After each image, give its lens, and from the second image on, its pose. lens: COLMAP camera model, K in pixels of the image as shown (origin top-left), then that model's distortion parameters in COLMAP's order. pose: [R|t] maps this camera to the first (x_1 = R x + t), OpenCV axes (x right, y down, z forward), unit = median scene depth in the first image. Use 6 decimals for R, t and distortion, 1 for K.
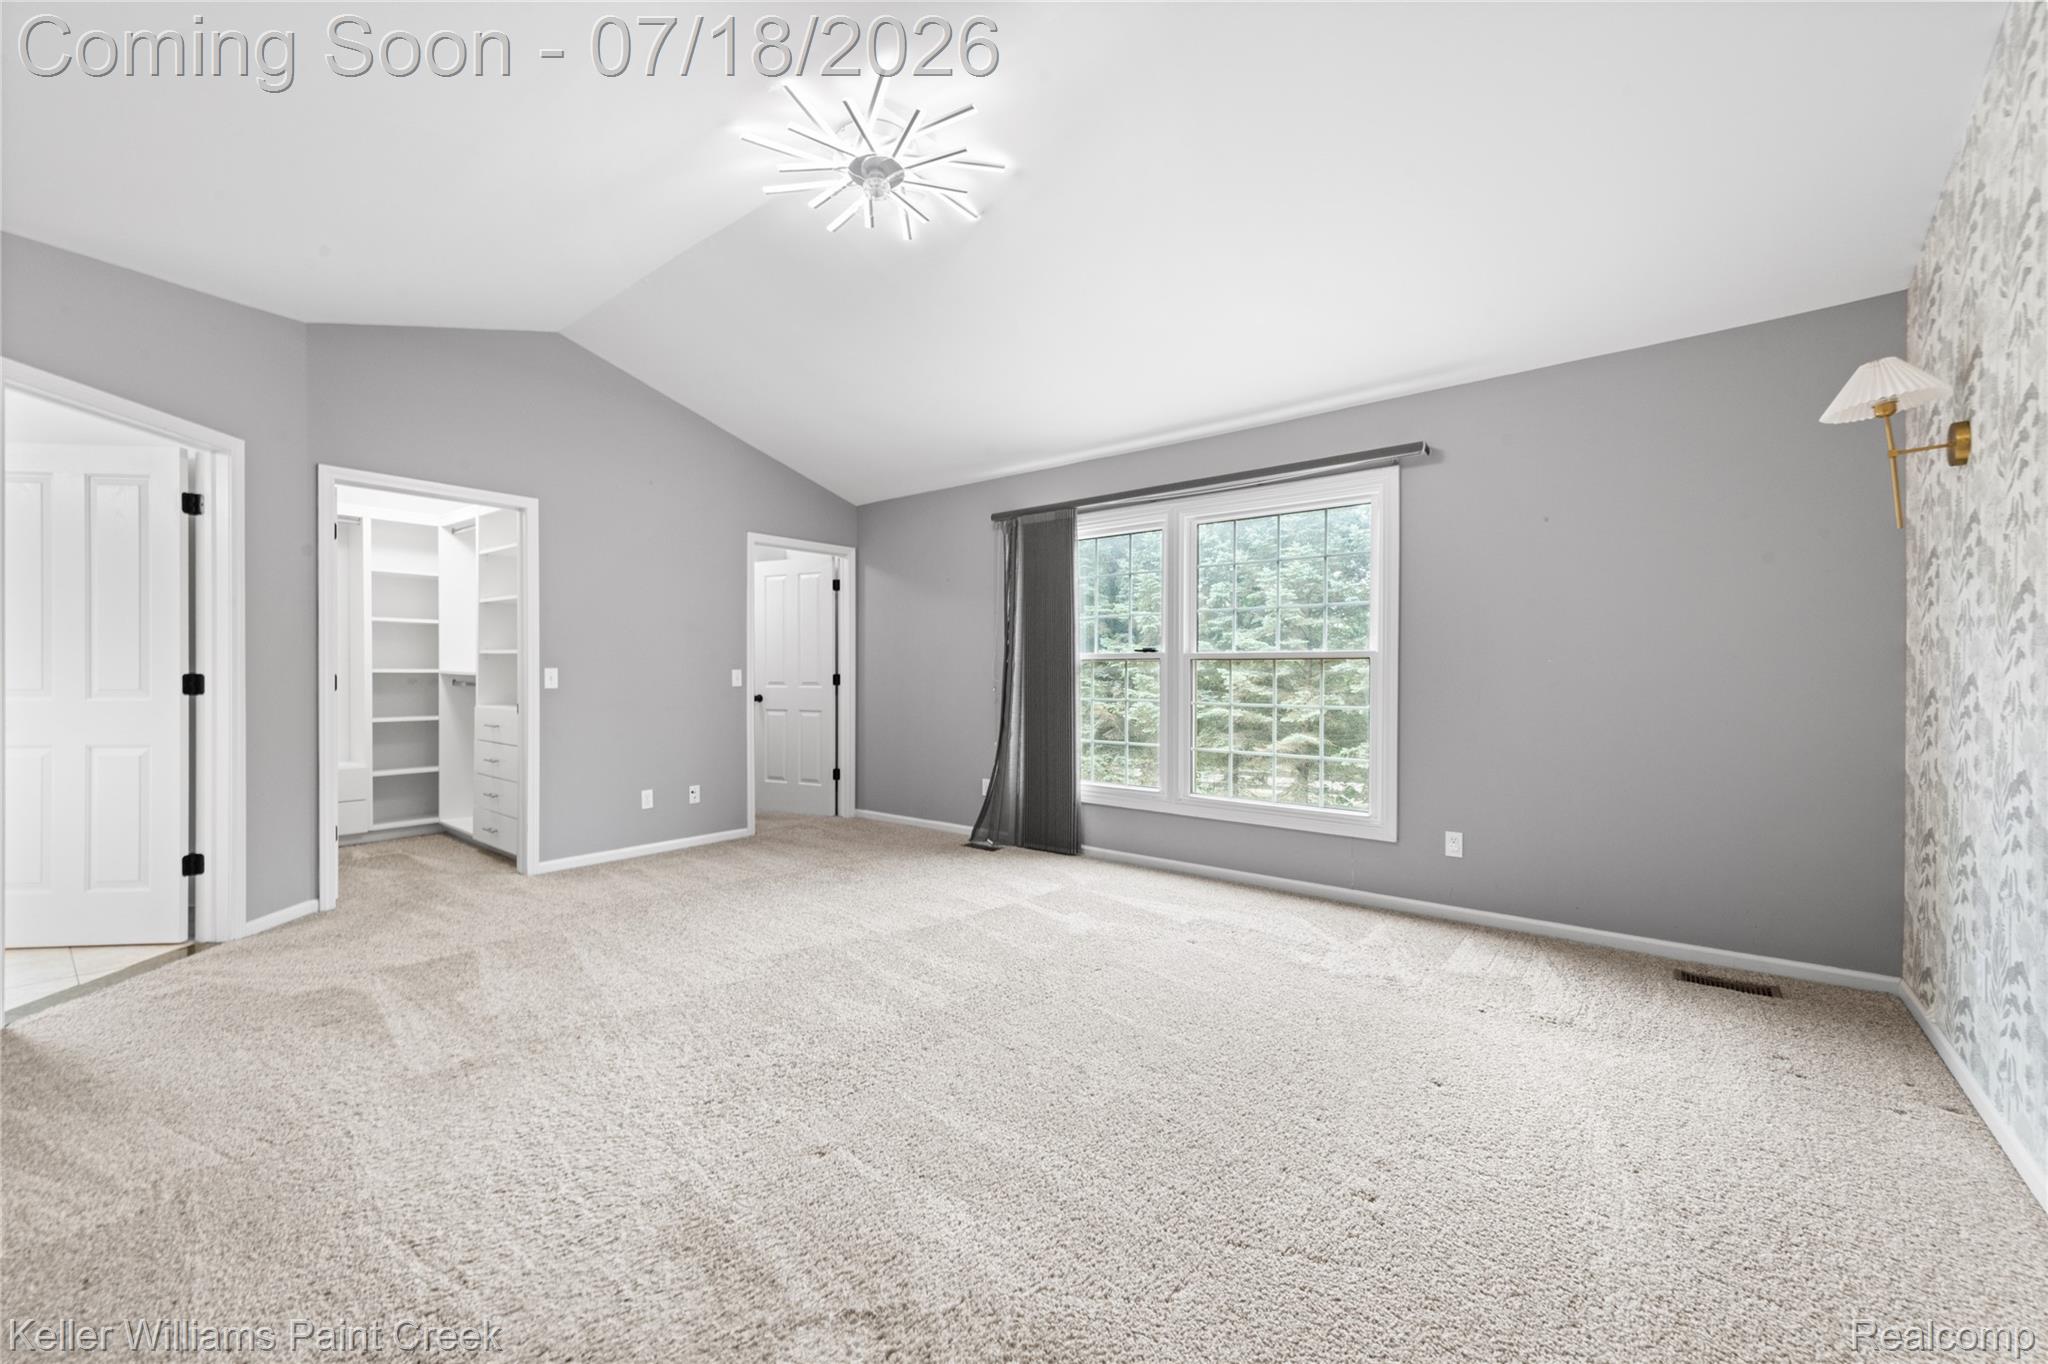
lens RADIAL K [[803.5, 0, 1020.3], [0, 803.5, 682.8], [0, 0, 1]] dist [-0.000224, 0.000005]
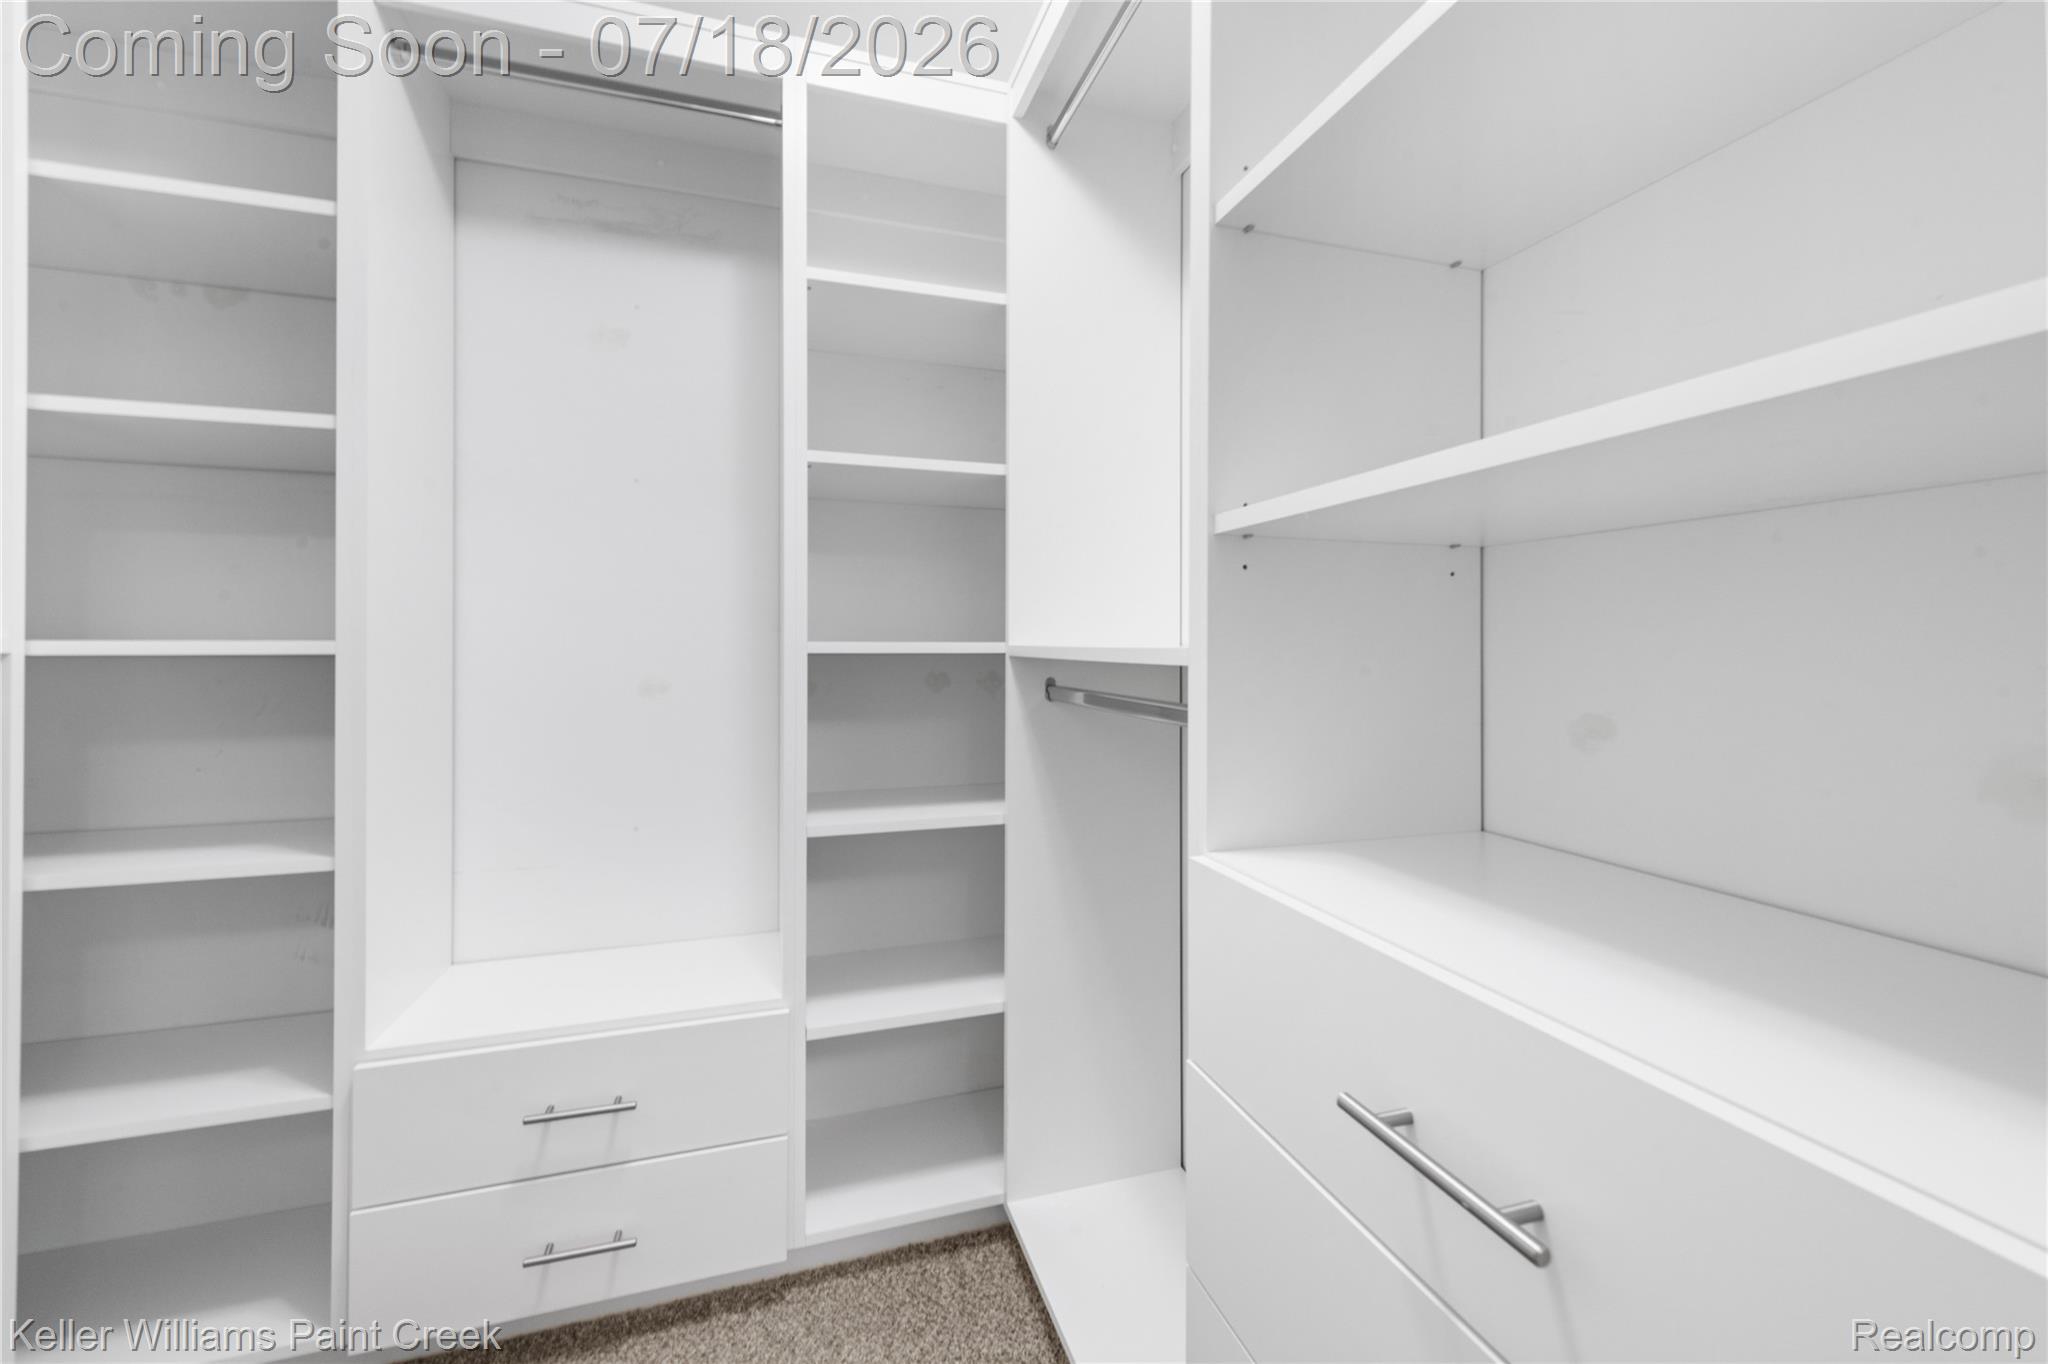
lens RADIAL K [[803.5, 0, 1027.8], [0, 803.5, 672.3], [0, 0, 1]] dist [-0.000224, 0.000005]
pose [[0.832353, 0.002884, -0.554238, -0.564969], [-0.005520, 0.999980, -0.003087, -0.005414], [0.554218, 0.005629, 0.832353, 0.775501]]
